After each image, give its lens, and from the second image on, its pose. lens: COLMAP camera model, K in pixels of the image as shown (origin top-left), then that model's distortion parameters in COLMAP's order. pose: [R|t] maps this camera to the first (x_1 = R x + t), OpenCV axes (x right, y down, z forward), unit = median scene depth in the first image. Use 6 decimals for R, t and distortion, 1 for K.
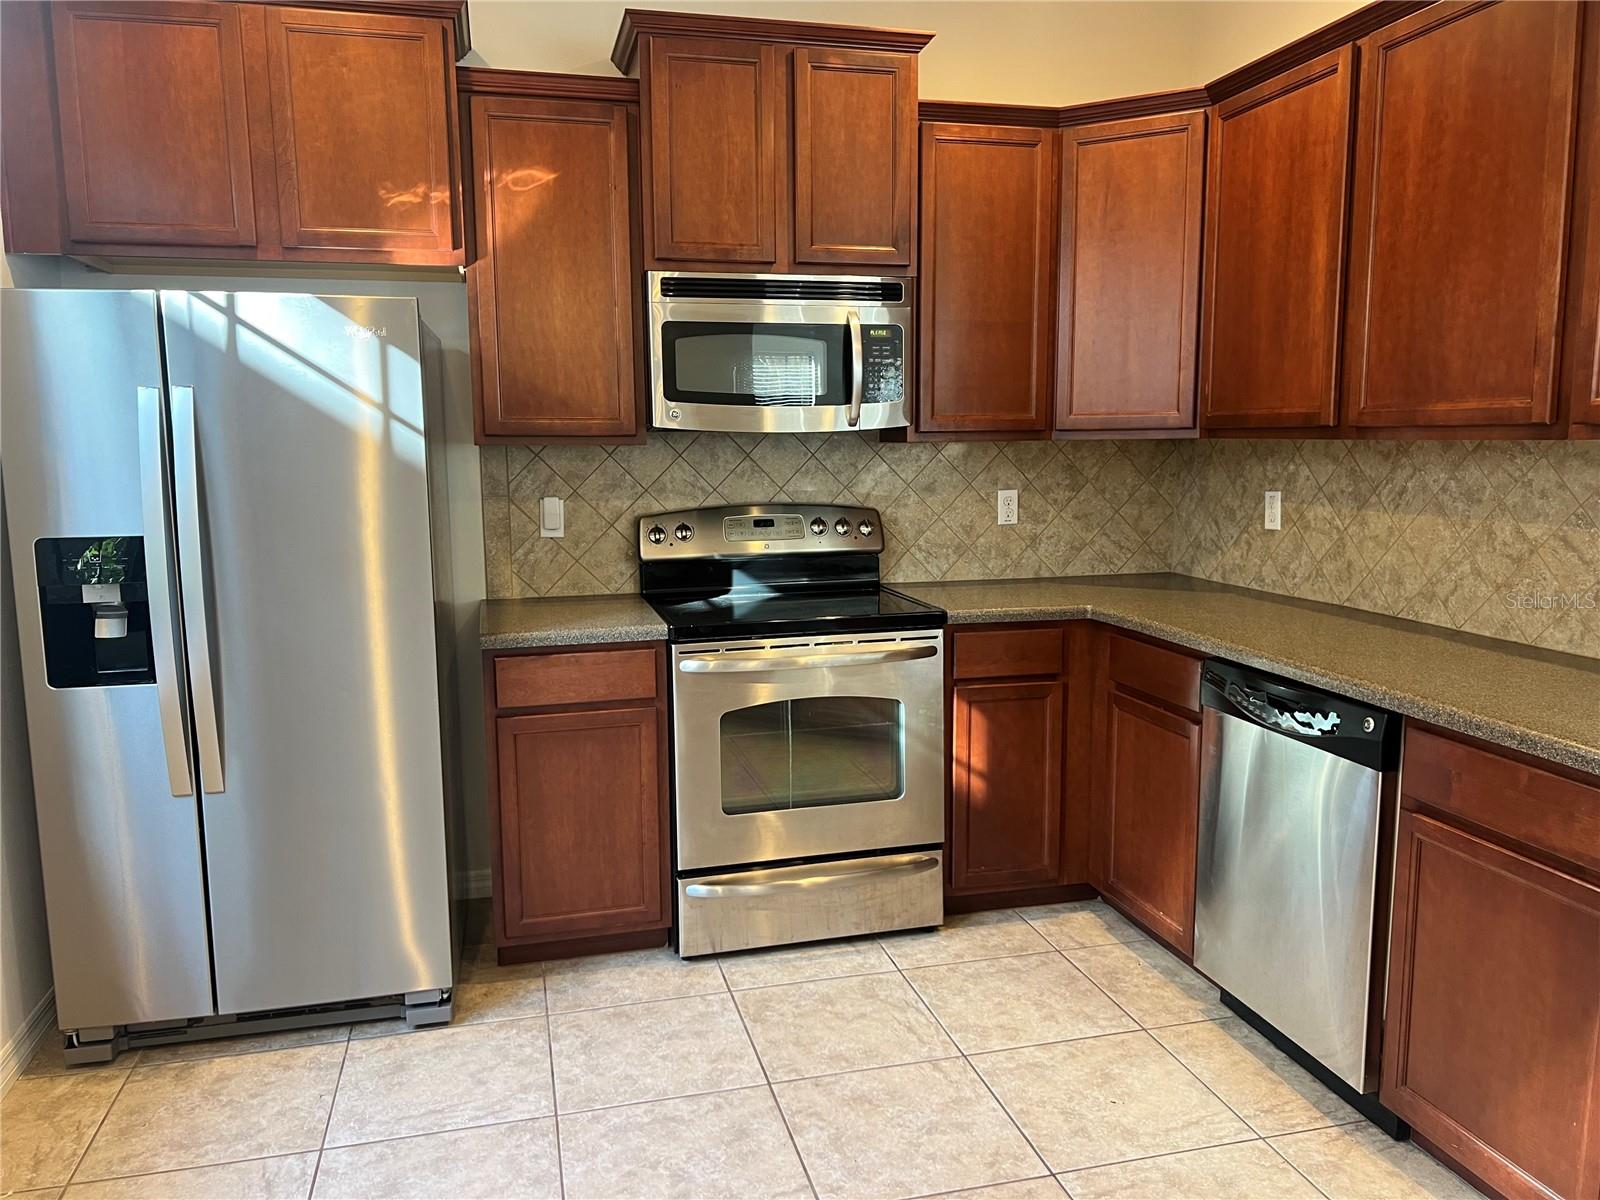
lens RADIAL K [[1223.4, 0, 807.3], [0, 1223.4, 594.7], [0, 0, 1]] dist [0.038578, -0.027091]
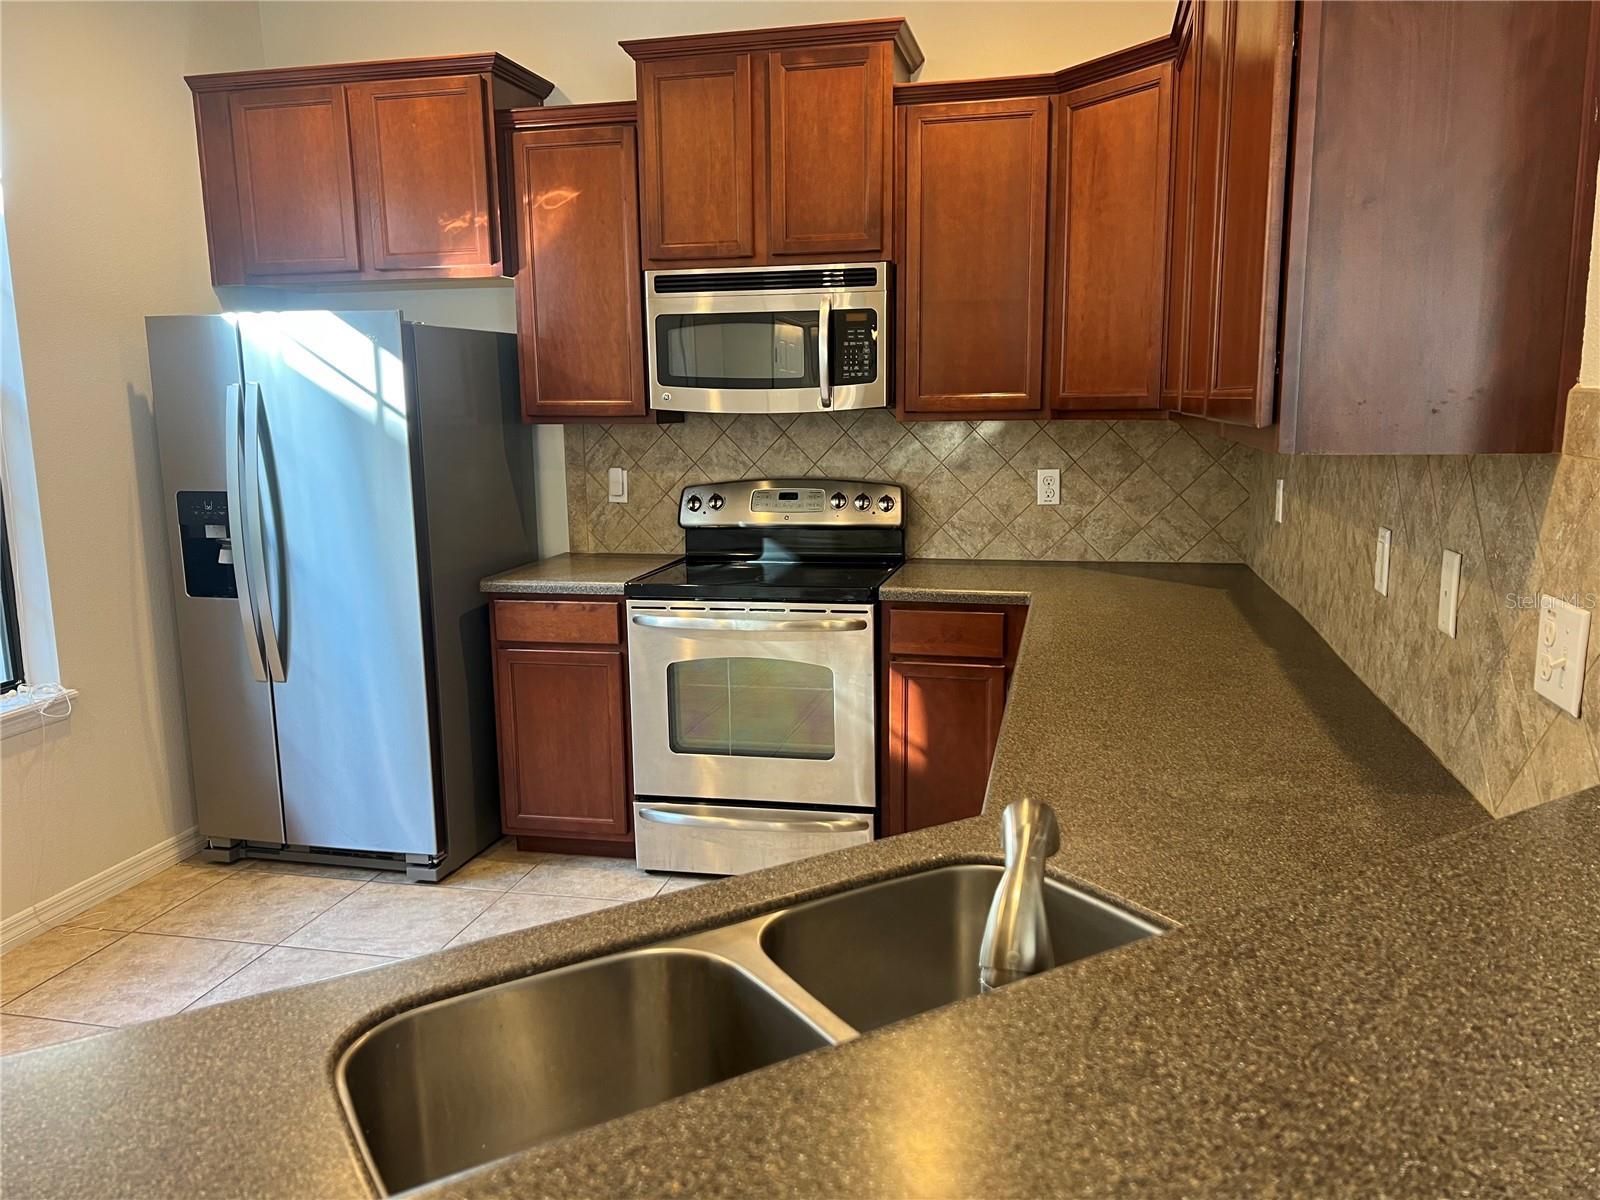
lens RADIAL K [[1223.4, 0, 808.2], [0, 1223.4, 607.1], [0, 0, 1]] dist [0.038578, -0.027091]
pose [[0.886491, 0.074250, -0.456750, 0.535863], [-0.054118, 0.996905, 0.057023, -0.025704], [0.459570, -0.025832, 0.887766, 0.050054]]
